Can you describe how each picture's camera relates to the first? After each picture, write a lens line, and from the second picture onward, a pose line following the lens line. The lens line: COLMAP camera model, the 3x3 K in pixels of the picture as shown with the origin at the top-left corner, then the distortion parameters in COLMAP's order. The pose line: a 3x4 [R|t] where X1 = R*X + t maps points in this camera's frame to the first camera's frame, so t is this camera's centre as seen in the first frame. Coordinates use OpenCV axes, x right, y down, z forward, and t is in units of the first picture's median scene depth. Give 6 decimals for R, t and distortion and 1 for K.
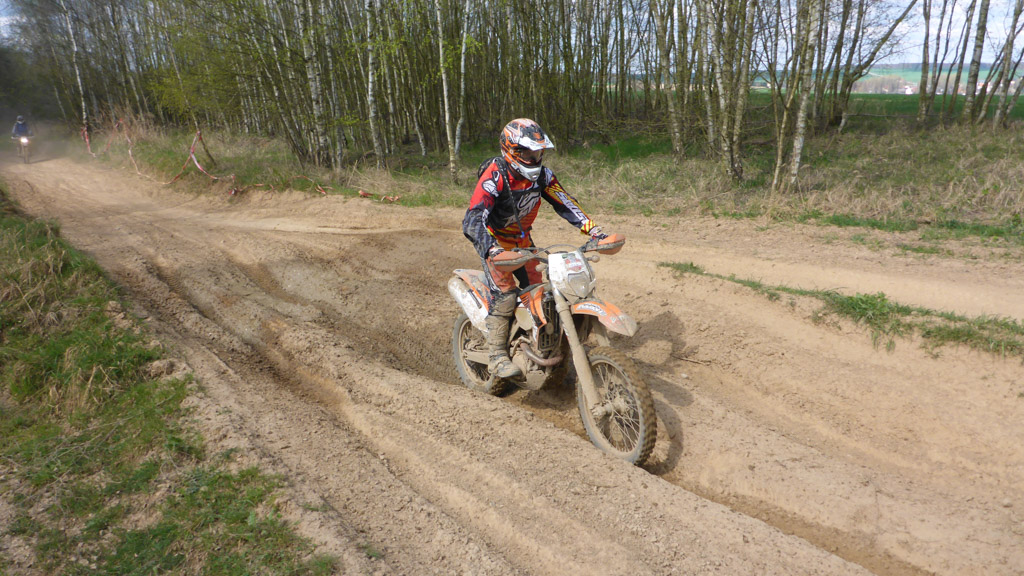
lens RADIAL K [[861.7, 0, 512.0], [0, 861.7, 288.0], [0, 0, 1]] dist [-0.019180, -0.000906]
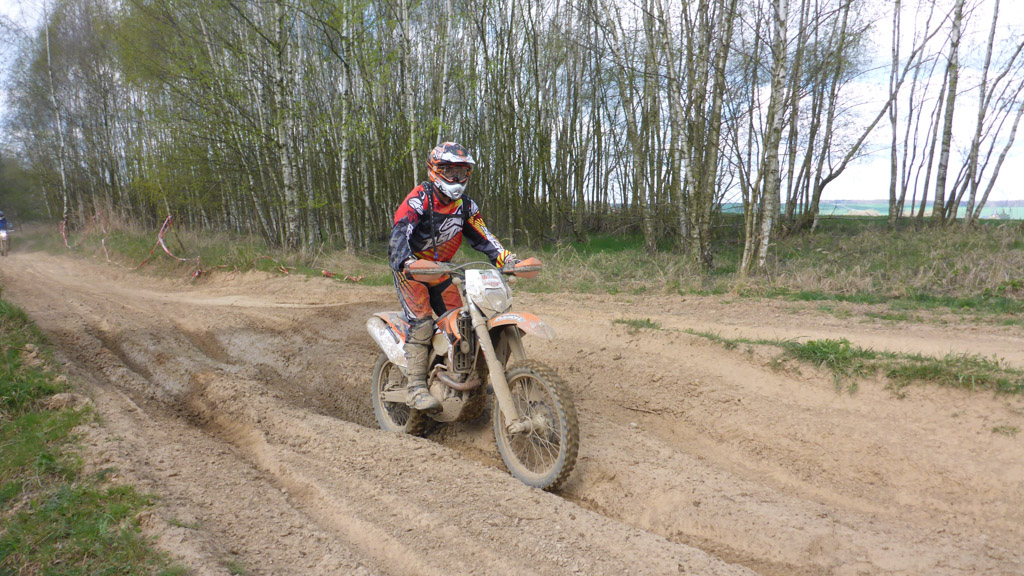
lens RADIAL K [[857.2, 0, 515.9], [0, 857.2, 284.8], [0, 0, 1]] dist [-0.025931, 0.002628]
pose [[0.999511, 0.027459, 0.014984, 0.054933], [-0.024826, 0.987746, -0.154082, 0.093846], [-0.019031, 0.153635, 0.987944, 0.076694]]
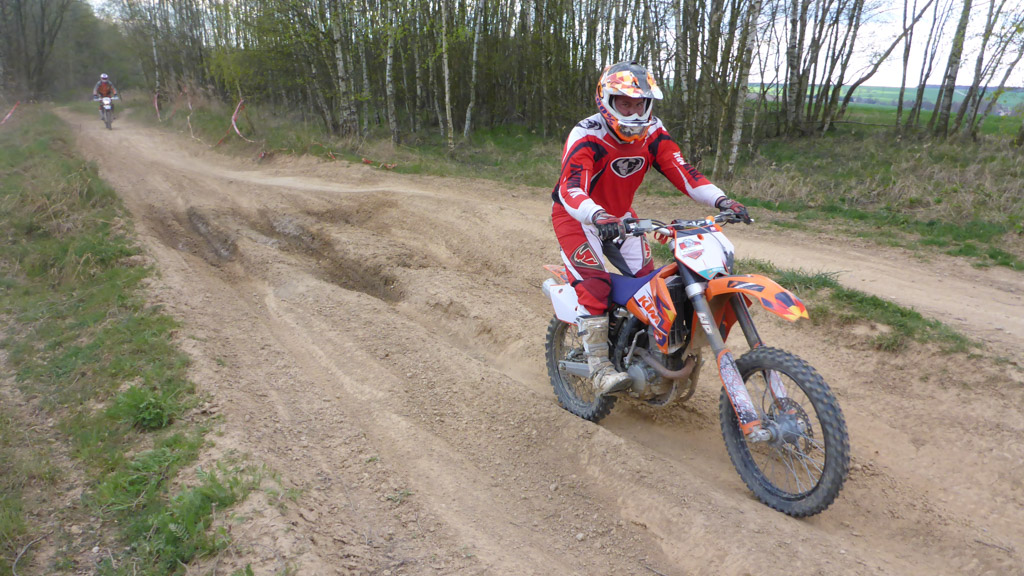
lens RADIAL K [[890.1, 0, 523.8], [0, 890.1, 287.3], [0, 0, 1]] dist [-0.029621, 0.005852]
pose [[0.993489, 0.077137, -0.083837, 0.282620], [-0.077776, 0.996961, -0.004374, 0.088931], [0.083245, 0.010866, 0.996470, -0.280645]]
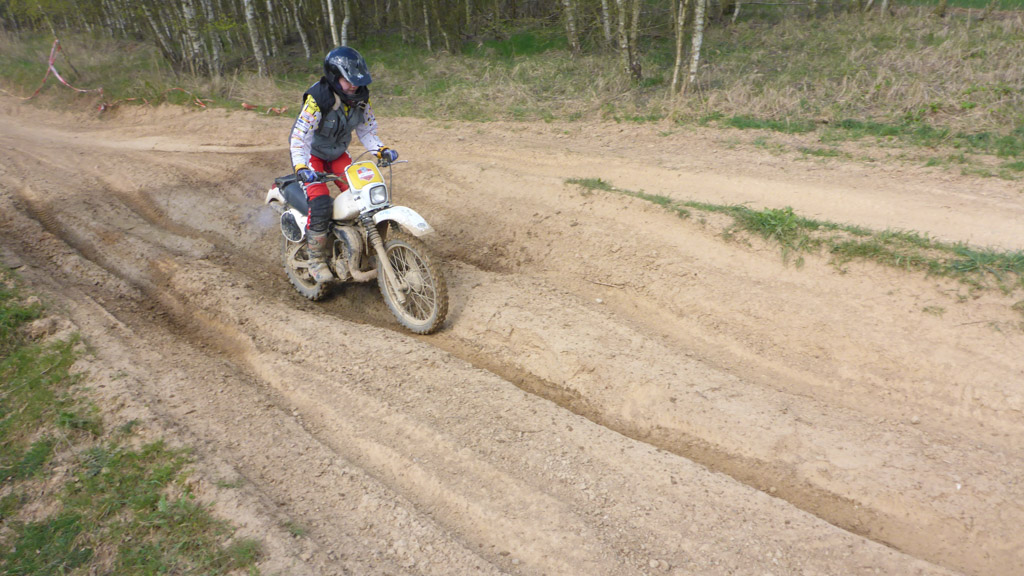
lens RADIAL K [[860.1, 0, 513.6], [0, 860.1, 288.0], [0, 0, 1]] dist [-0.025118, 0.006353]
pose [[0.991351, -0.061728, 0.115815, -0.010102], [0.046255, 0.990193, 0.131830, -0.044967], [-0.122817, -0.125333, 0.984484, 0.038804]]
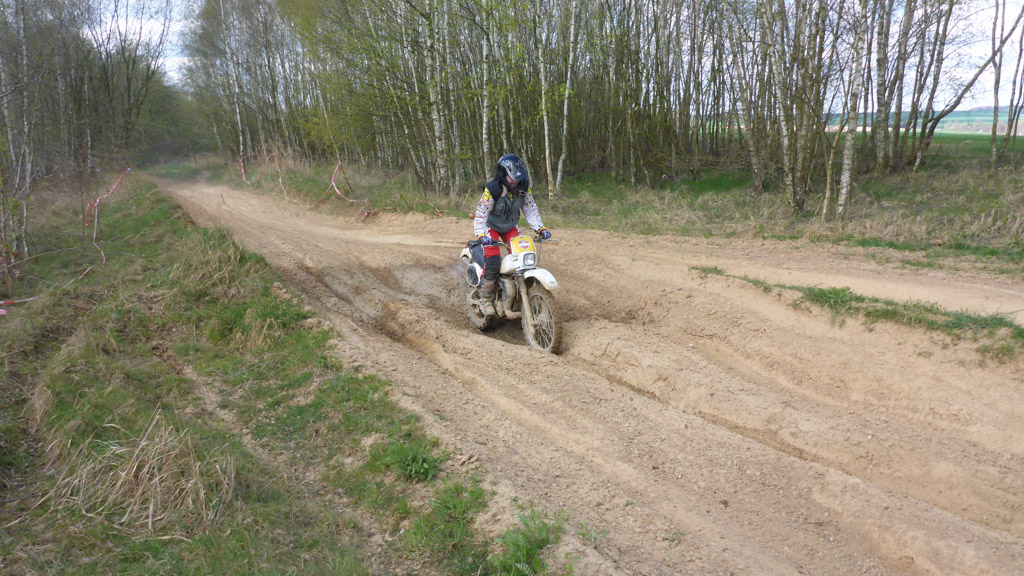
lens RADIAL K [[890.8, 0, 506.8], [0, 890.8, 276.0], [0, 0, 1]] dist [-0.001107, -0.018377]
pose [[0.988006, 0.032500, -0.150958, 0.118168], [-0.041894, 0.997350, -0.059474, 0.085310], [0.148625, 0.065085, 0.986750, -0.379418]]
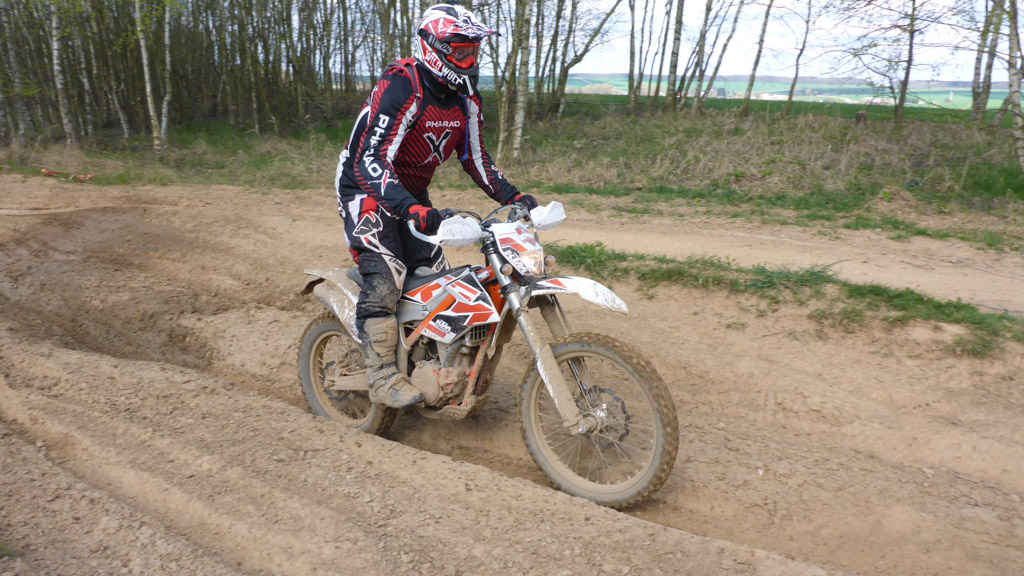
lens RADIAL K [[857.2, 0, 515.9], [0, 857.2, 284.8], [0, 0, 1]] dist [-0.025931, 0.002628]
pose [[0.953573, -0.035998, 0.299003, 0.035951], [0.039041, 0.999229, -0.004208, 0.052840], [-0.298620, 0.015686, 0.954243, 0.073386]]
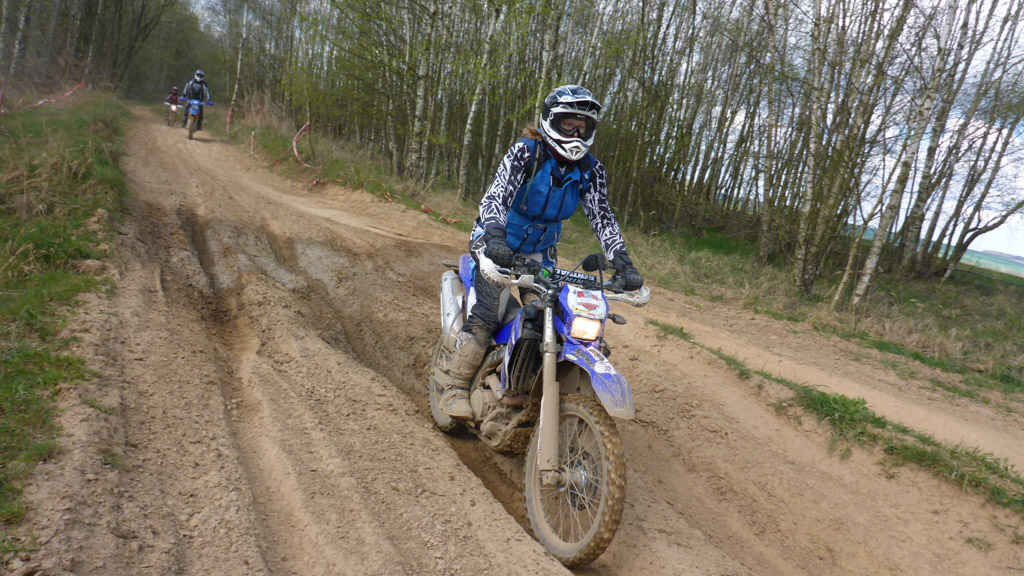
lens RADIAL K [[859.3, 0, 524.0], [0, 859.3, 269.0], [0, 0, 1]] dist [-0.024336, 0.000966]
pose [[0.955421, 0.258076, -0.143417, 0.186891], [-0.274311, 0.955569, -0.107892, 0.062292], [0.109200, 0.142423, 0.983764, 0.104367]]
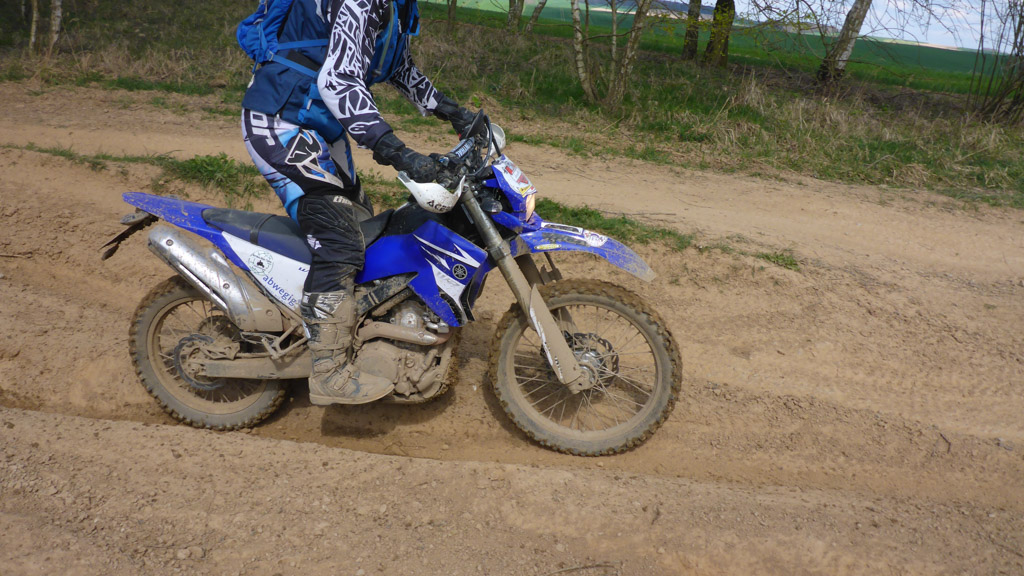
lens RADIAL K [[857.2, 0, 515.9], [0, 857.2, 284.8], [0, 0, 1]] dist [-0.025931, 0.002628]
pose [[0.656696, -0.155393, 0.737973, -0.052876], [0.059419, 0.986161, 0.154778, 0.020018], [-0.751811, -0.057793, 0.656841, 0.153965]]
